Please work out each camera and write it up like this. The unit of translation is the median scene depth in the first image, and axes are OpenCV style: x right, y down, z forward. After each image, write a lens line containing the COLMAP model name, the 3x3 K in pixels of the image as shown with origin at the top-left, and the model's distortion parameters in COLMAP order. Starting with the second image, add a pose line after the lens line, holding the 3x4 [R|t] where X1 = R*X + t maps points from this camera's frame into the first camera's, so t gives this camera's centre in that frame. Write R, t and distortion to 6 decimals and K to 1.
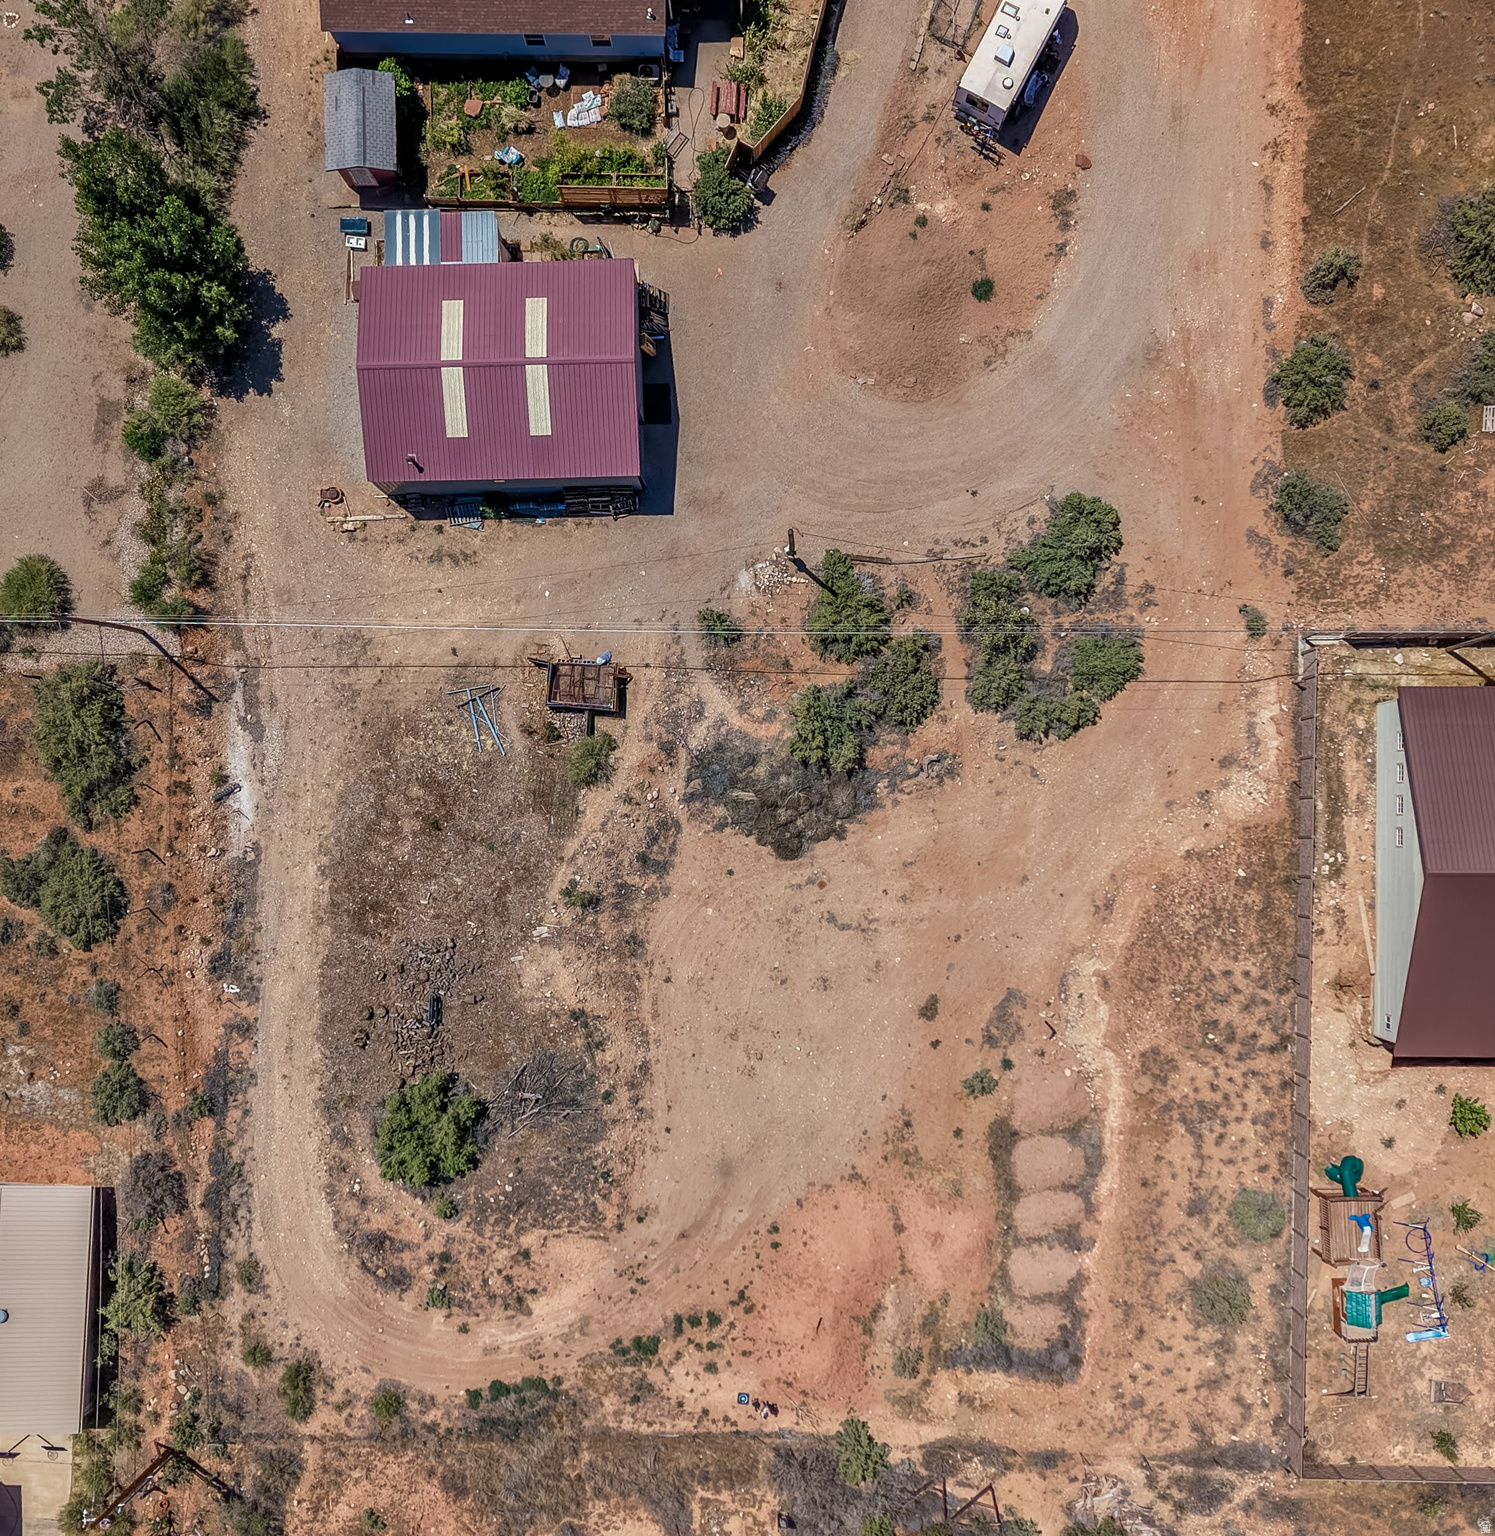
lens RADIAL K [[1670.1, 0, 749.7], [0, 1670.1, 859.9], [0, 0, 1]] dist [0.145591, -0.367723]
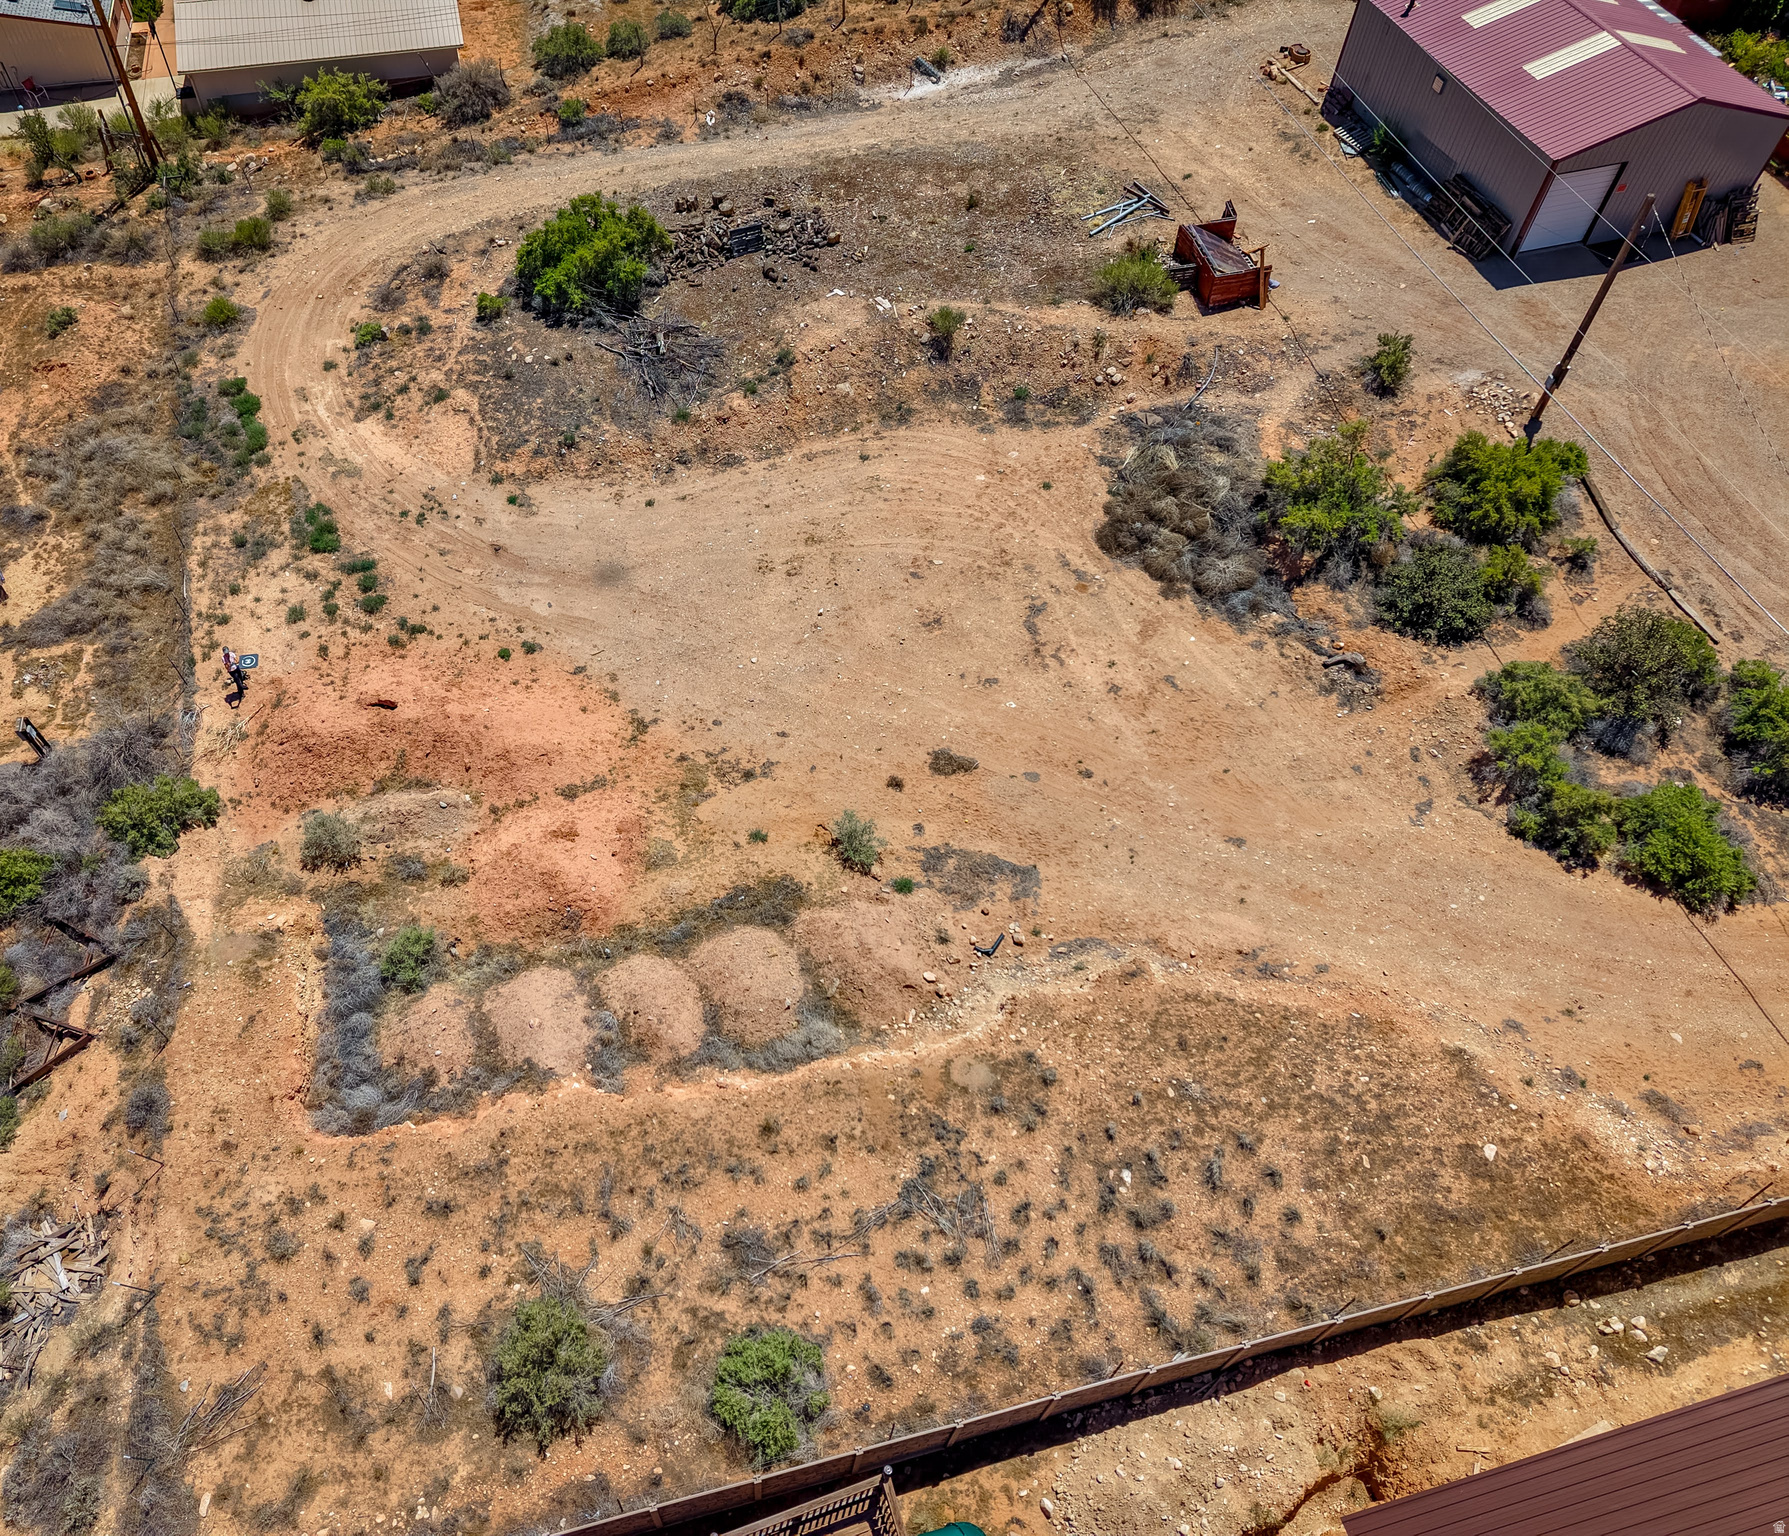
lens RADIAL K [[1354.1, 0, 766.6], [0, 1354.1, 774.7], [0, 0, 1]] dist [0.019955, -0.000104]
pose [[0.253928, 0.791815, -0.555472, 0.356831], [-0.967121, 0.199519, -0.157699, 0.227391], [-0.014041, 0.577253, 0.816445, 0.630490]]
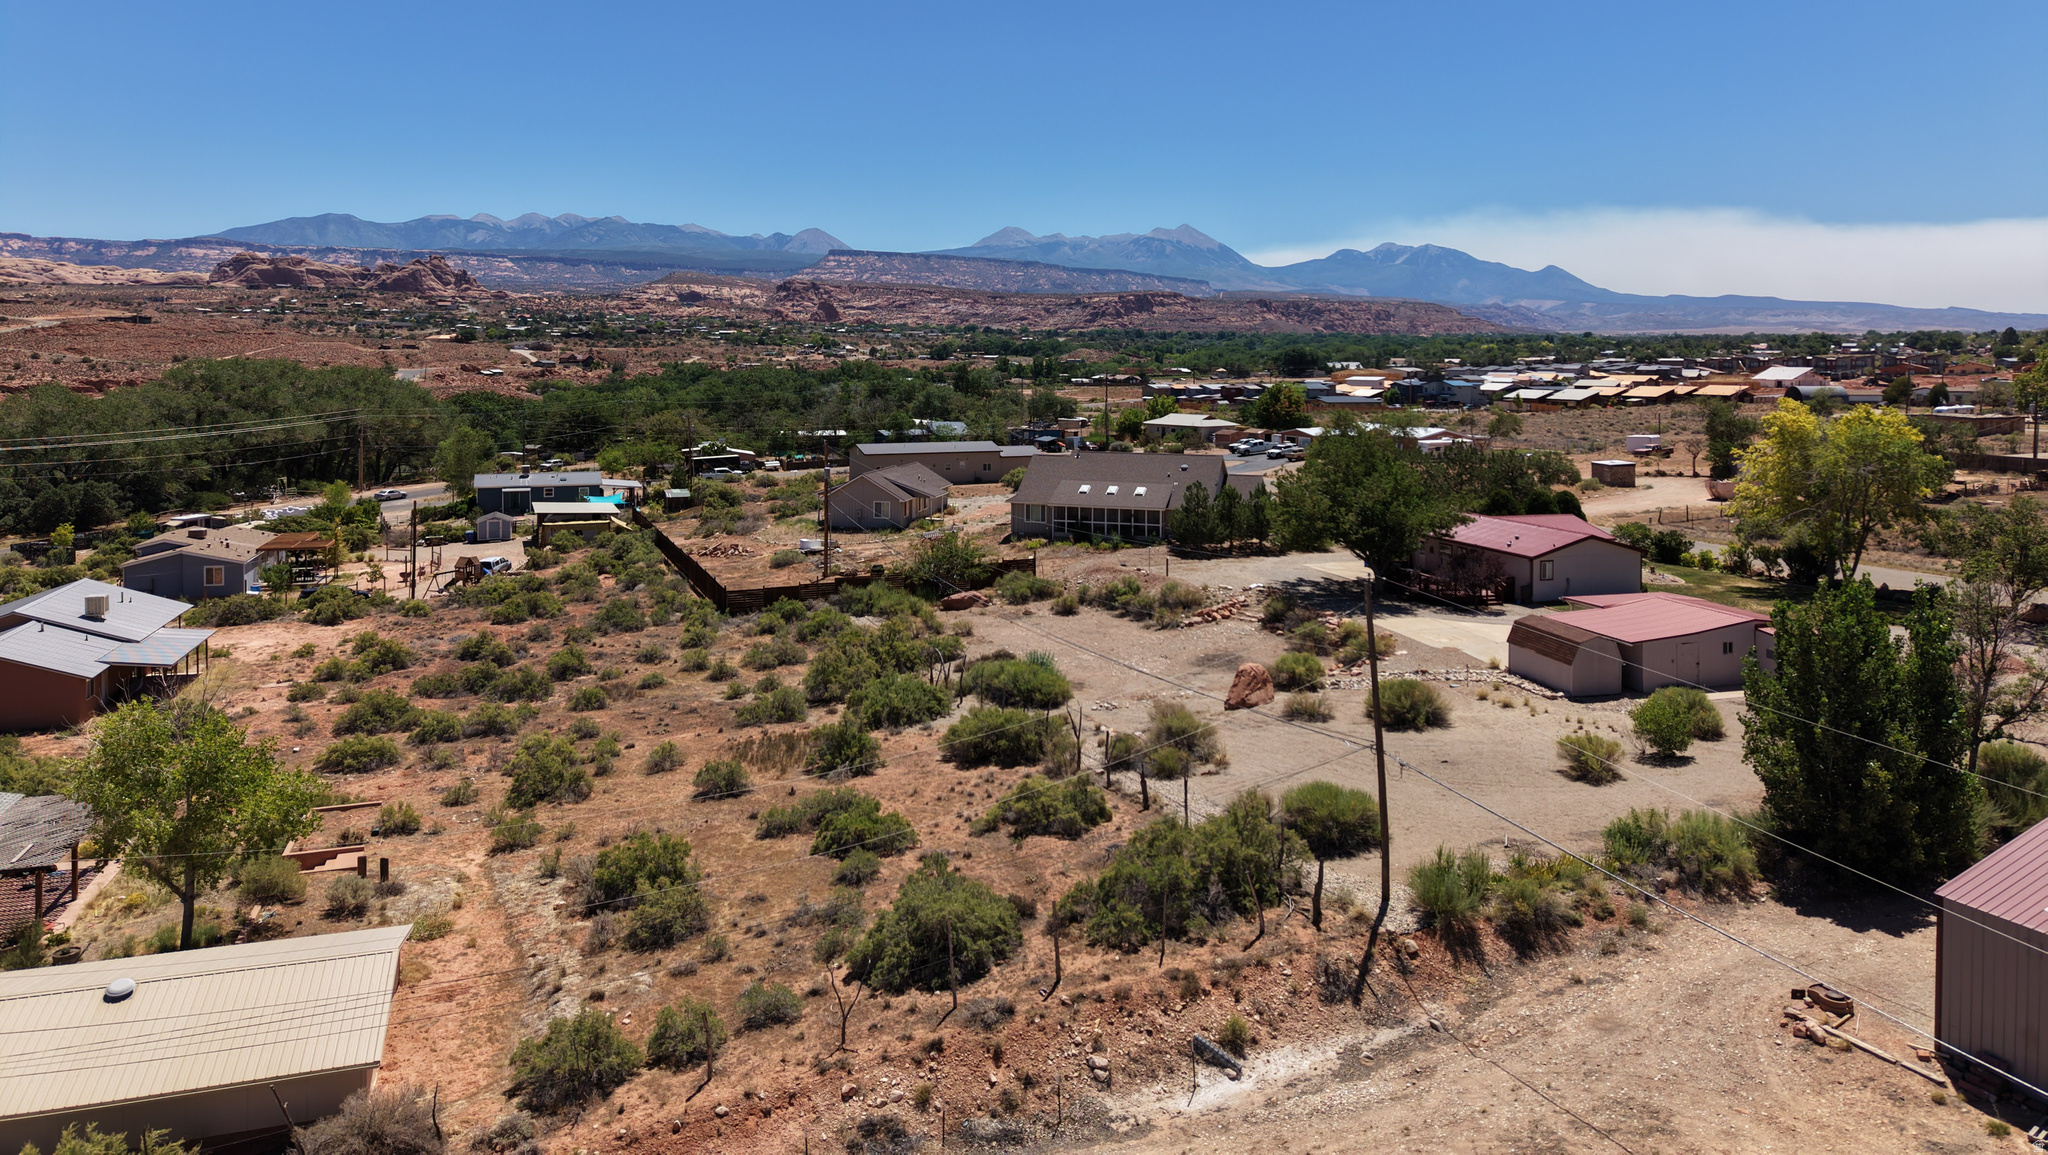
lens RADIAL K [[1362.4, 0, 1022.7], [0, 1362.4, 380.5], [0, 0, 1]] dist [0.043168, -0.047586]
pose [[0.374002, 0.037240, -0.926680, 0.043516], [-0.927149, -0.009496, -0.374573, 0.170565], [-0.022748, 0.999261, 0.030975, 0.783613]]
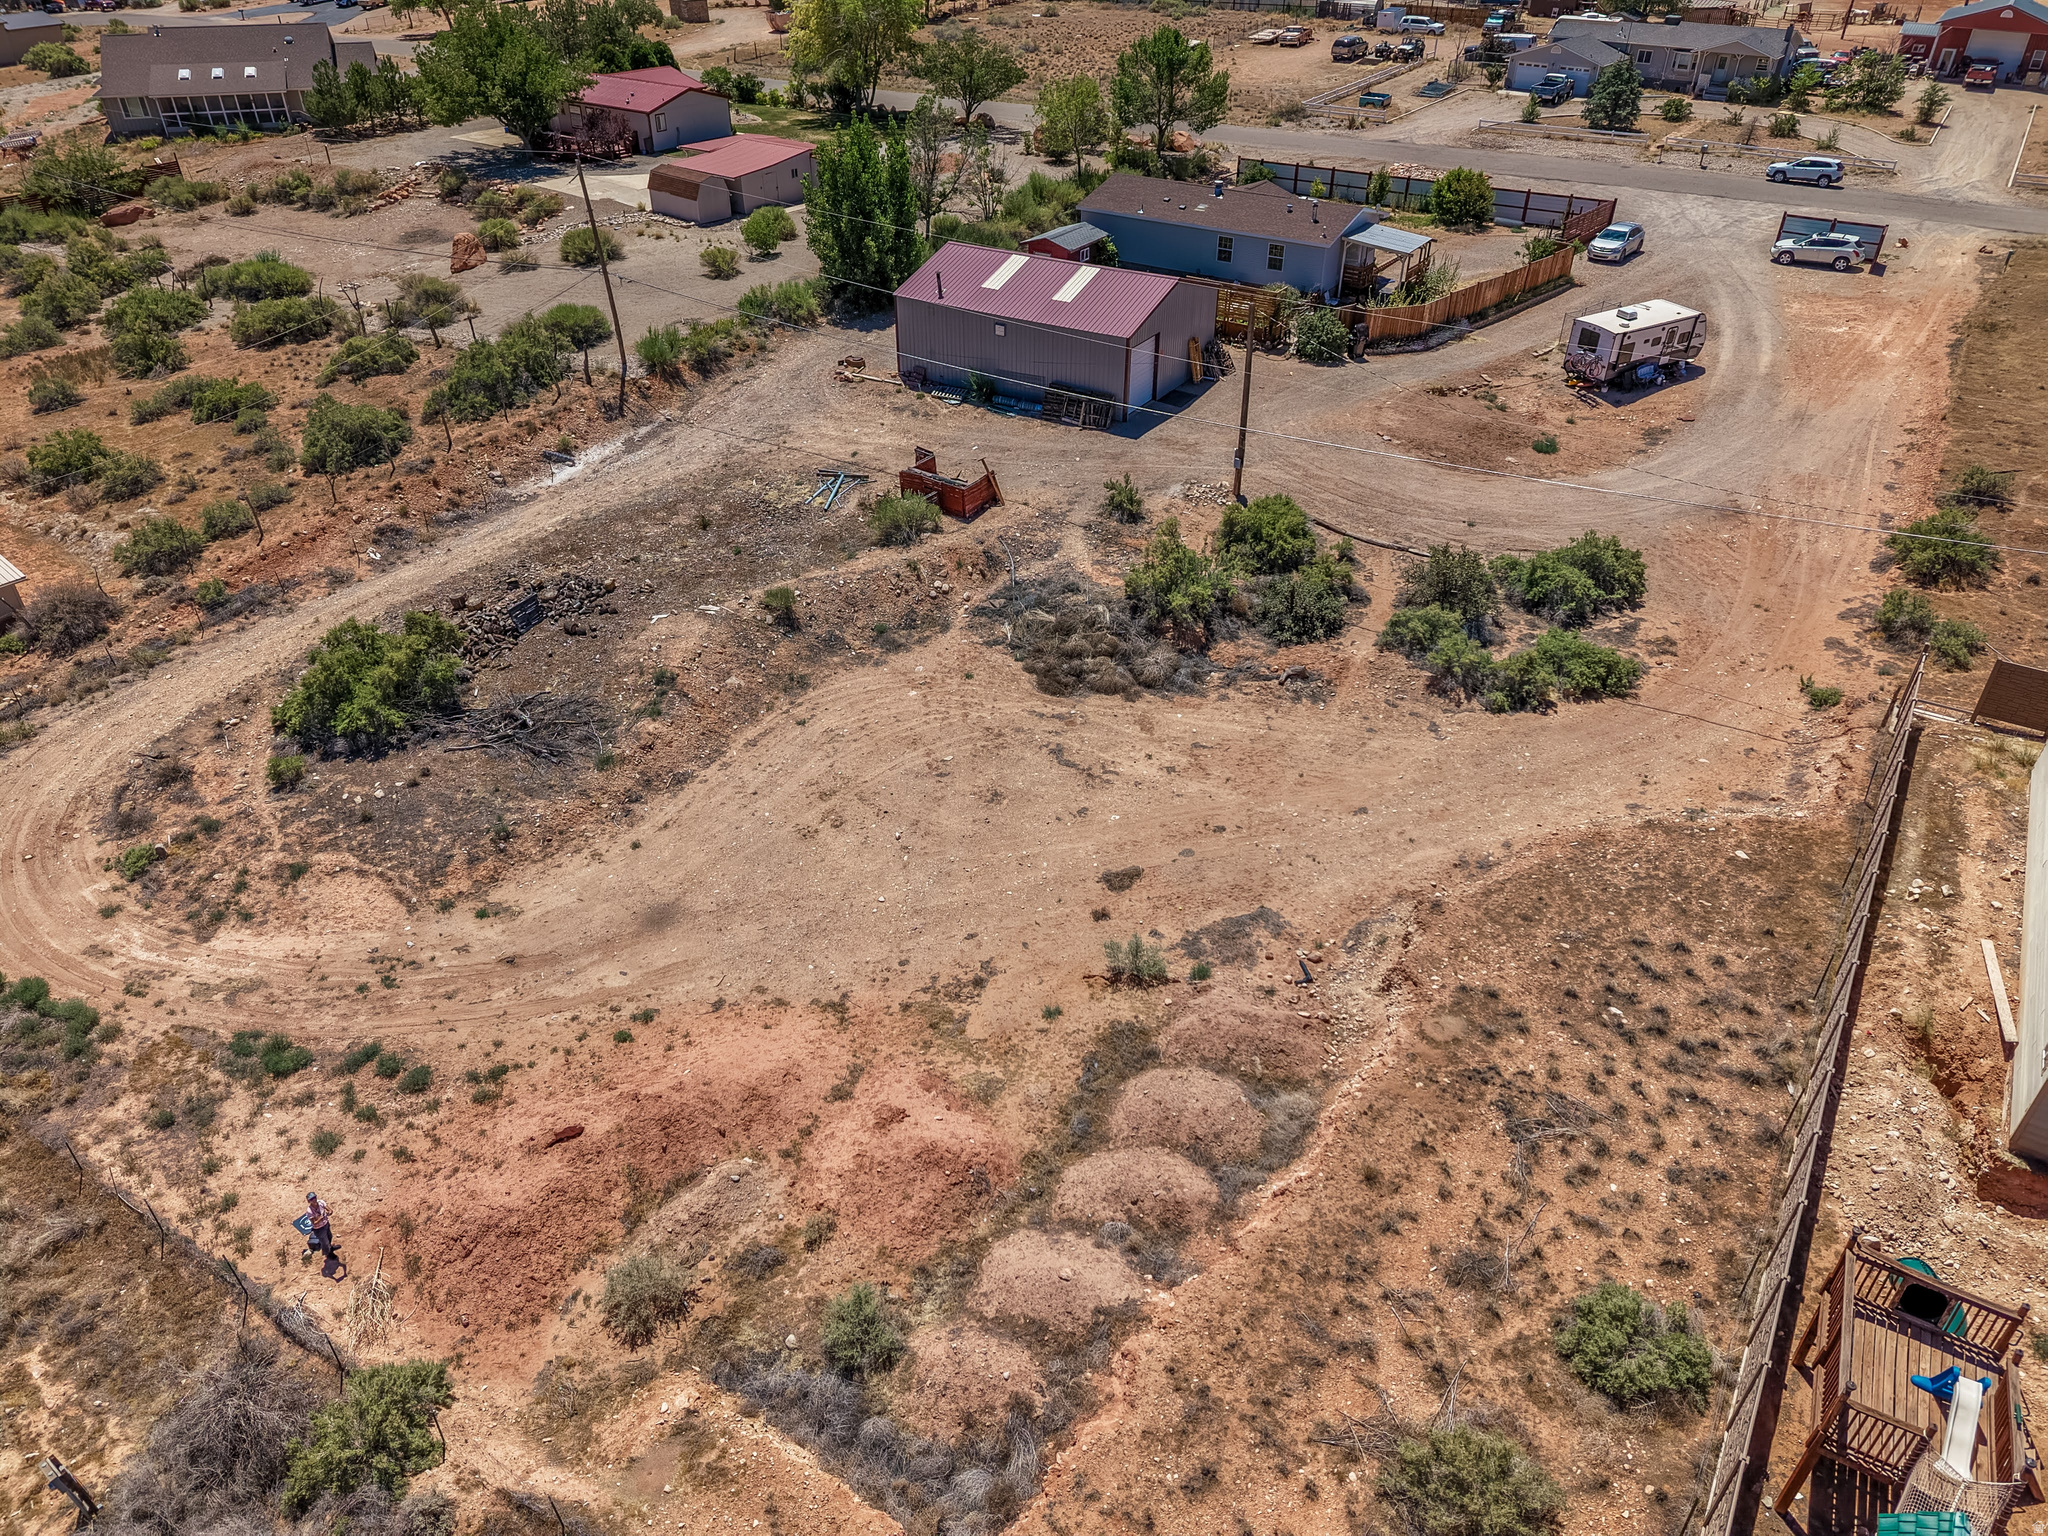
lens RADIAL K [[1365.7, 0, 1024.0], [0, 1365.7, 768.0], [0, 0, 1]] dist [0.028912, -0.027105]
pose [[0.845488, 0.318836, -0.428362, 0.270099], [-0.533405, 0.466577, -0.705539, 0.423834], [-0.025087, 0.825015, 0.564554, 0.713484]]
